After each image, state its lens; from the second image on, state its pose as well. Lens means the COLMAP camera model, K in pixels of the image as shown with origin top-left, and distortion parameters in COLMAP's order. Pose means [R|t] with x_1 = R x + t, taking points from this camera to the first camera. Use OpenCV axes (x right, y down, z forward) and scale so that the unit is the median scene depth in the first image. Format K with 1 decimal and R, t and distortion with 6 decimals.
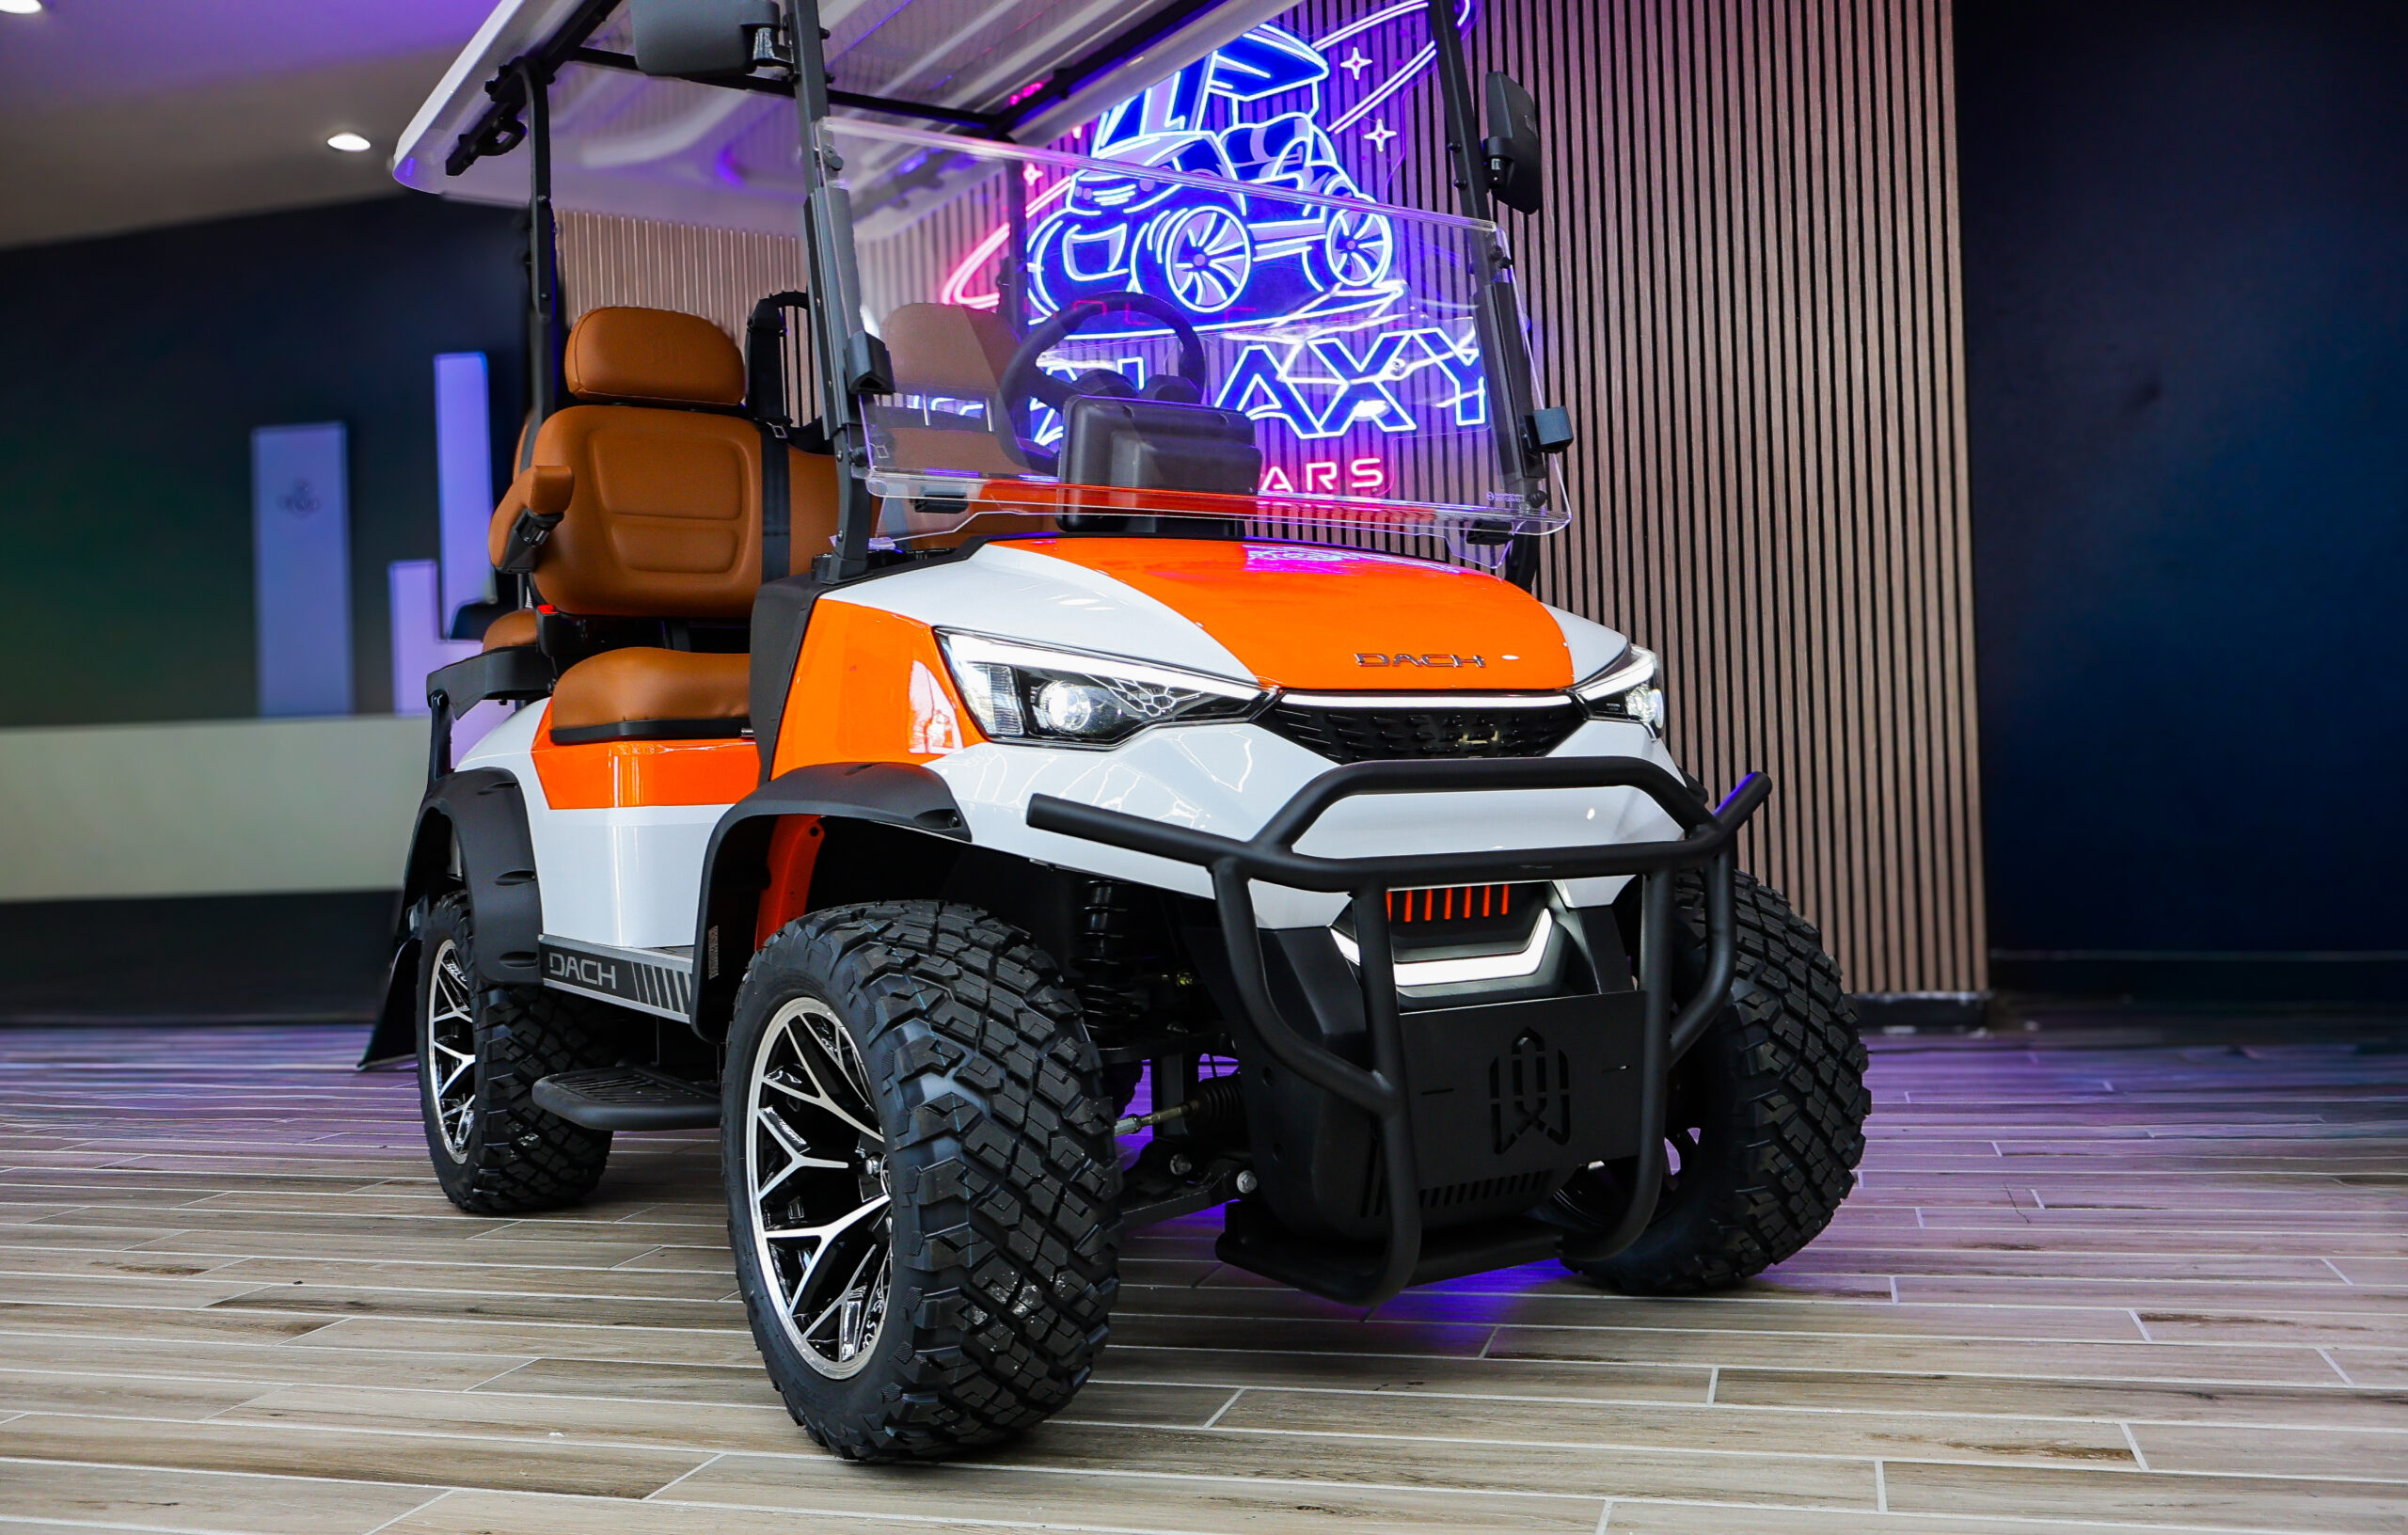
lens RADIAL K [[2072.6, 0, 1169.9], [0, 2072.6, 885.3], [0, 0, 1]] dist [-0.015261, 0.003981]
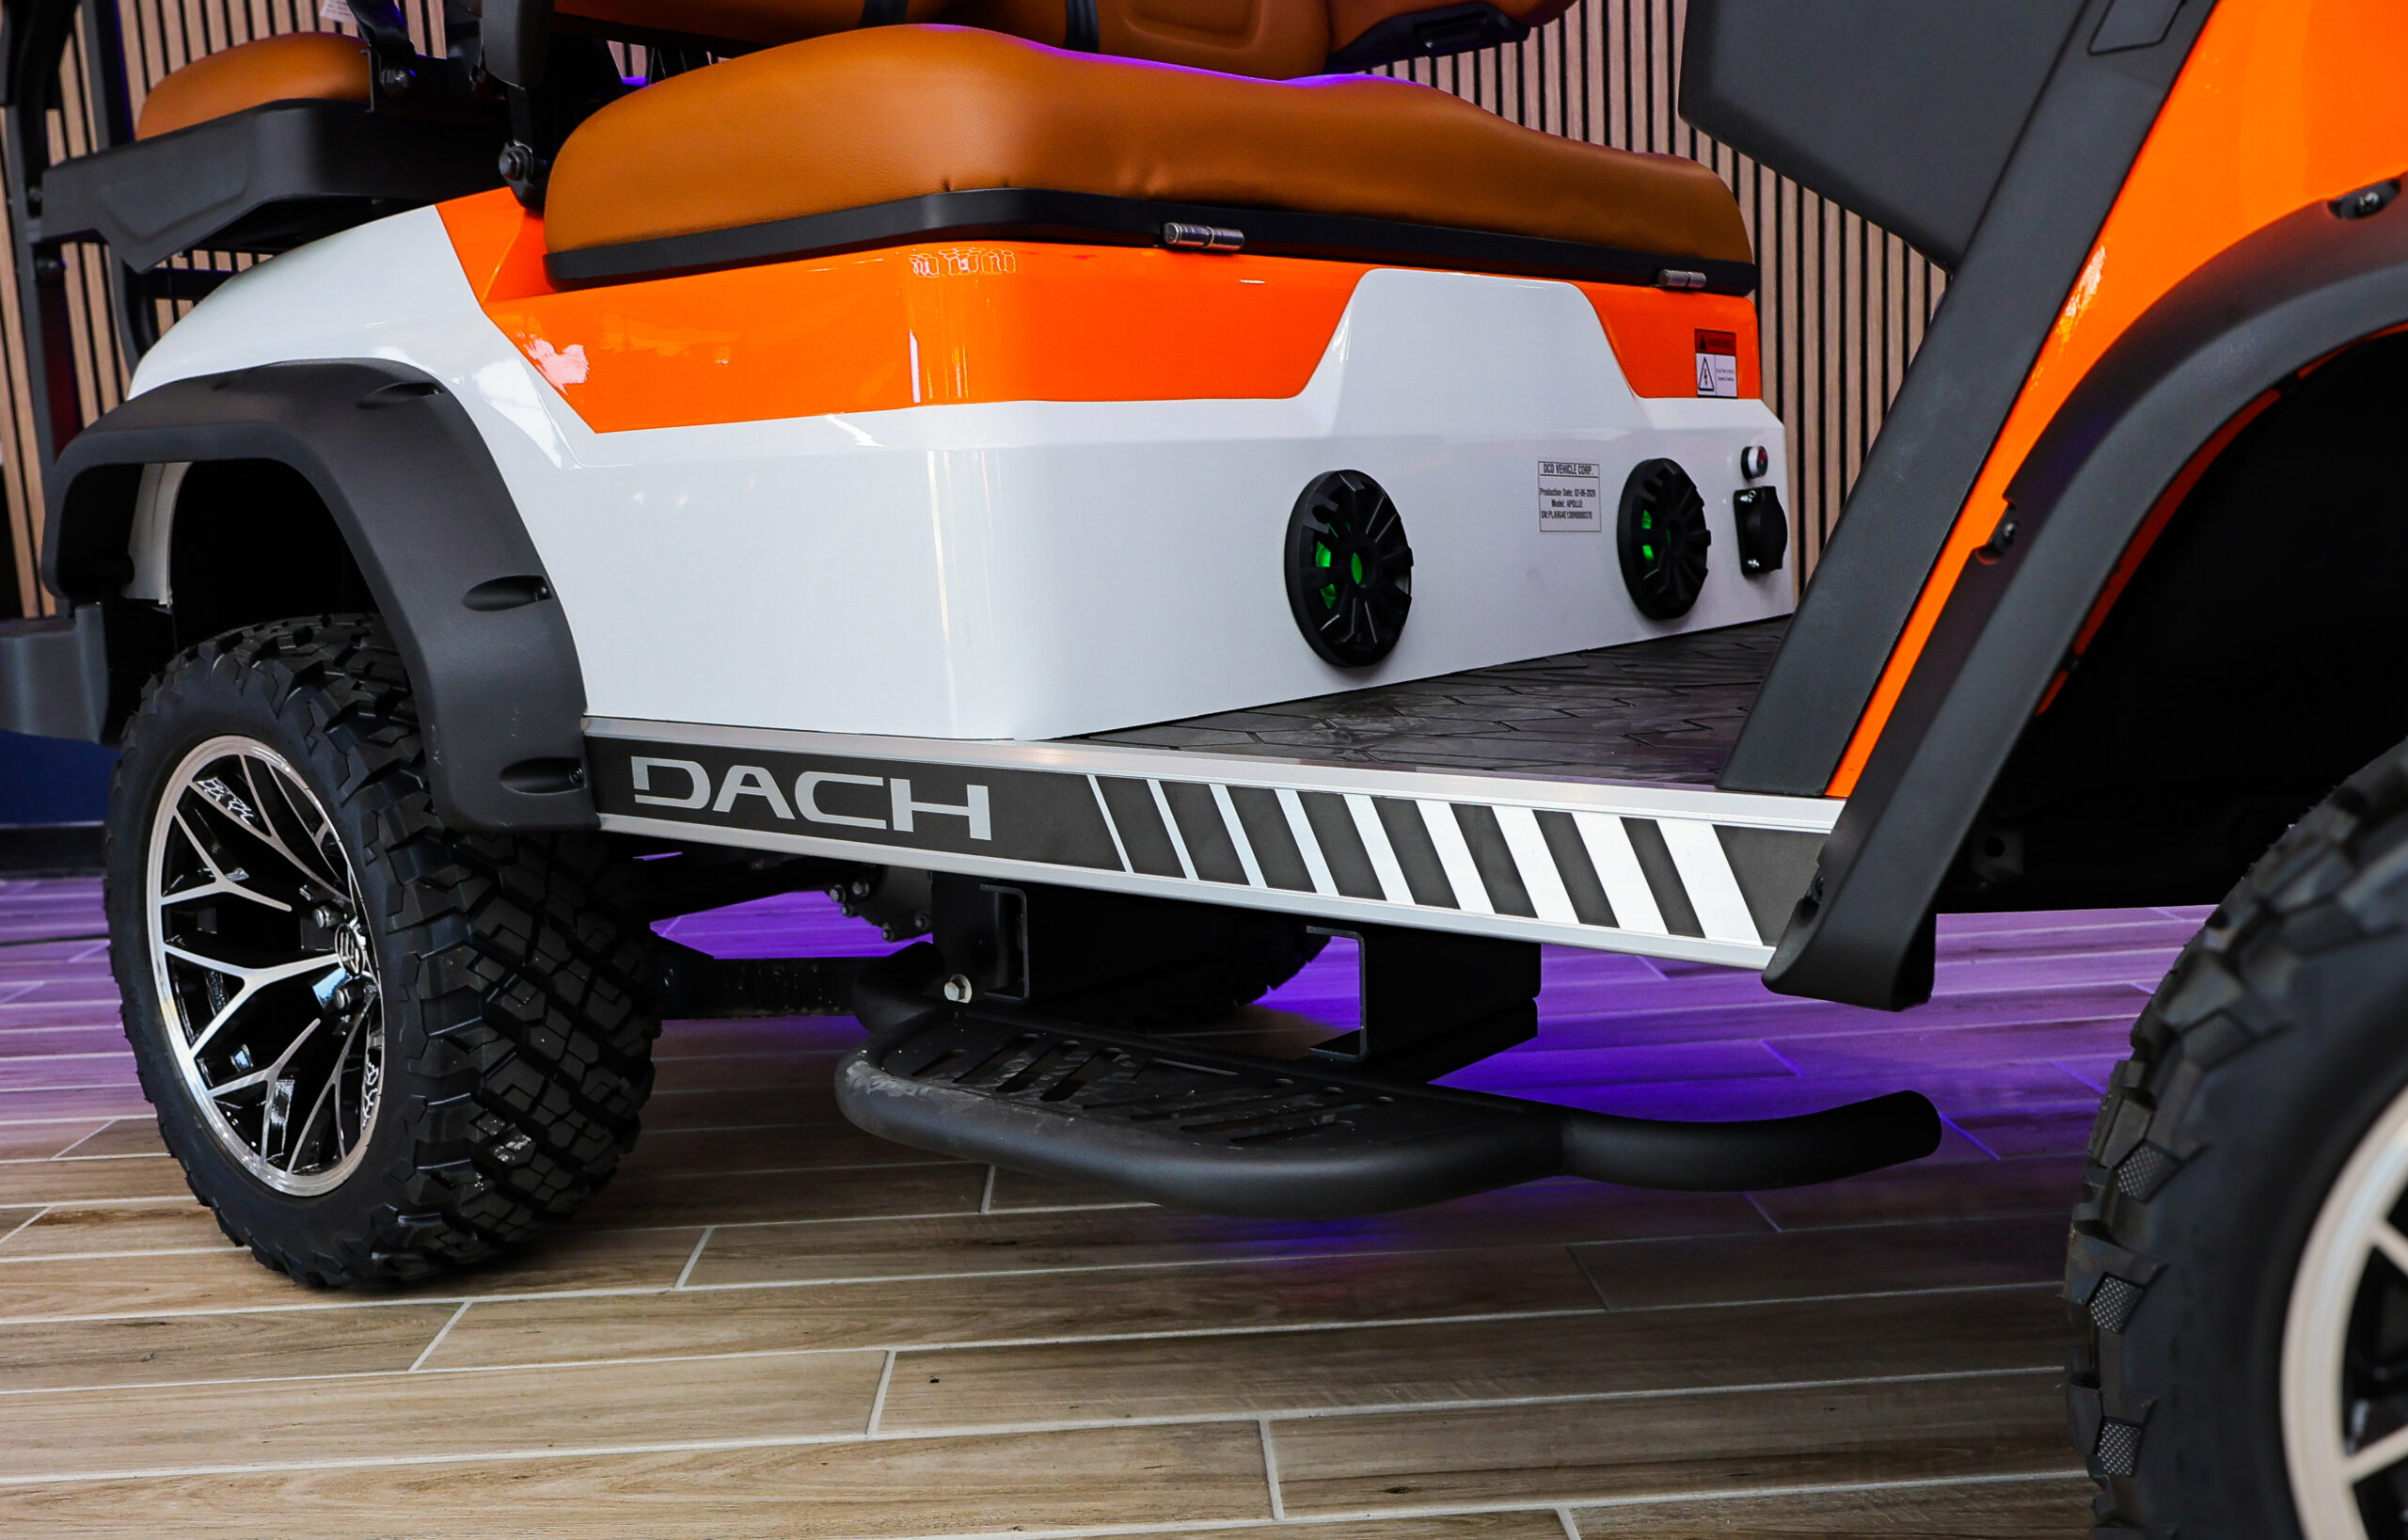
lens RADIAL K [[2072.8, 0, 1163.4], [0, 2072.8, 800.0], [0, 0, 1]] dist [-0.015261, 0.003981]
pose [[0.941896, -0.075241, 0.327371, -0.428402], [0.041569, 0.993208, 0.108672, -0.002375], [-0.333324, -0.088749, 0.938626, 0.687863]]
